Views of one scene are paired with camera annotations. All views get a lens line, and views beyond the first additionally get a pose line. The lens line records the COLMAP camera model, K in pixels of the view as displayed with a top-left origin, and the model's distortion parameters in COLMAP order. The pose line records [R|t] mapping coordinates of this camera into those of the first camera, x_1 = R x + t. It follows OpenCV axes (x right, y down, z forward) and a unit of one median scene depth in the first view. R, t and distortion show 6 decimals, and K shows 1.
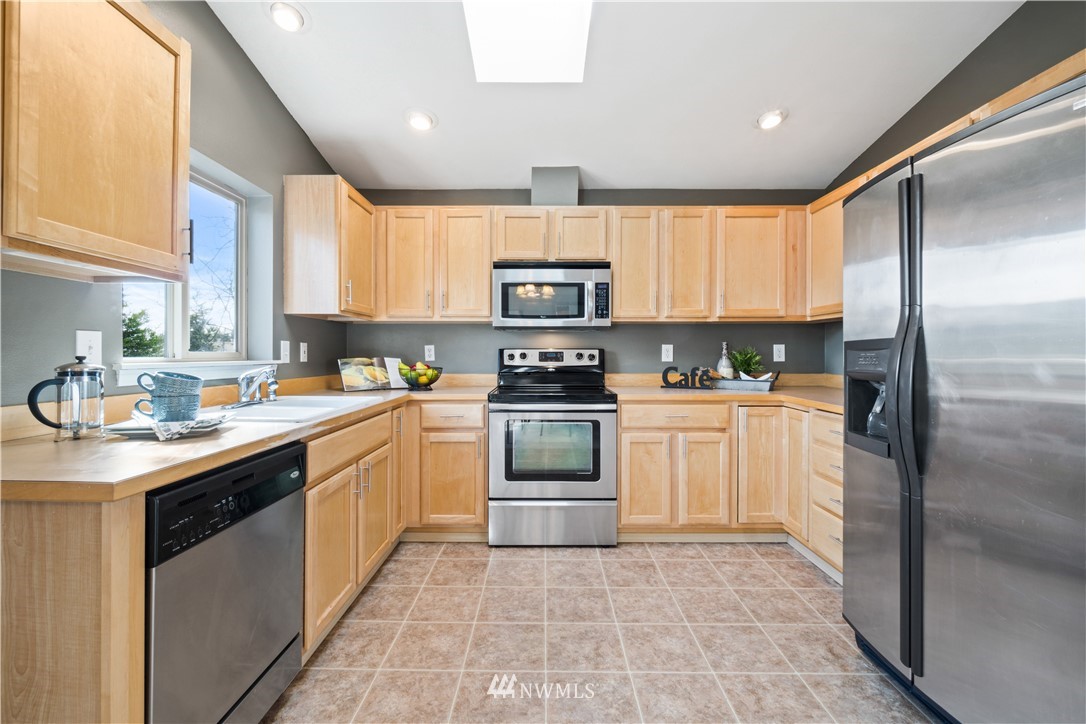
lens RADIAL K [[466.2, 0, 539.3], [0, 466.2, 358.1], [0, 0, 1]] dist [-0.001965, 0.001230]
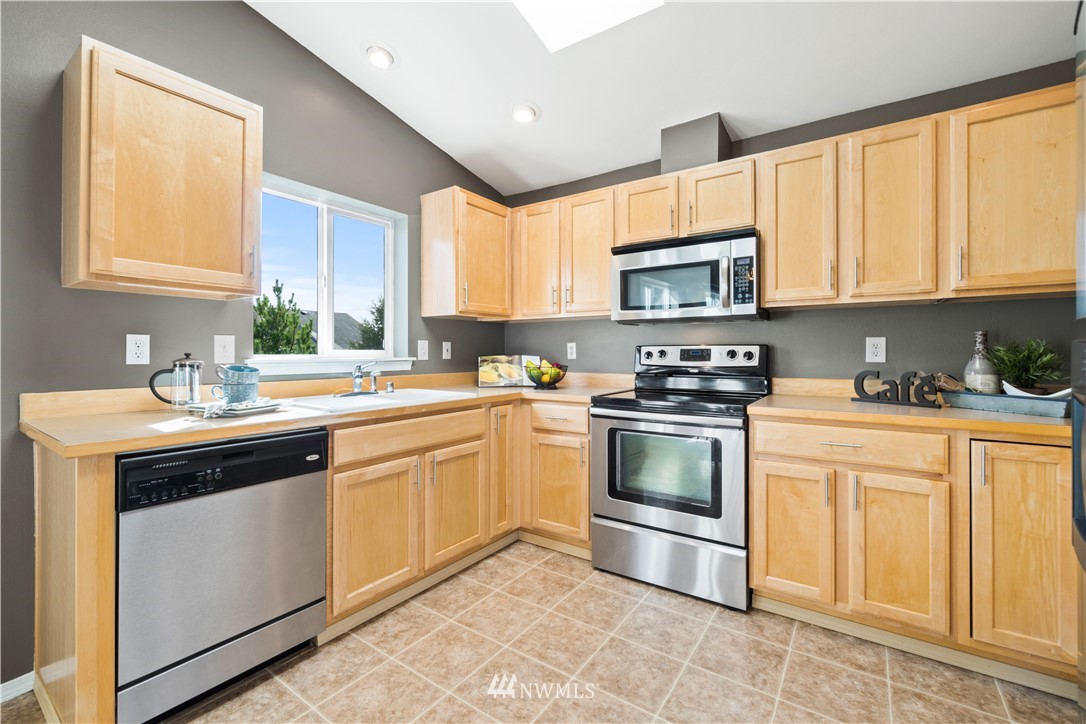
lens RADIAL K [[466.2, 0, 540.2], [0, 466.2, 353.5], [0, 0, 1]] dist [-0.001965, 0.001230]
pose [[0.822650, 0.000287, -0.568548, 0.316016], [-0.004295, 0.999974, -0.005709, 0.000326], [0.568531, 0.007138, 0.822631, 0.207498]]
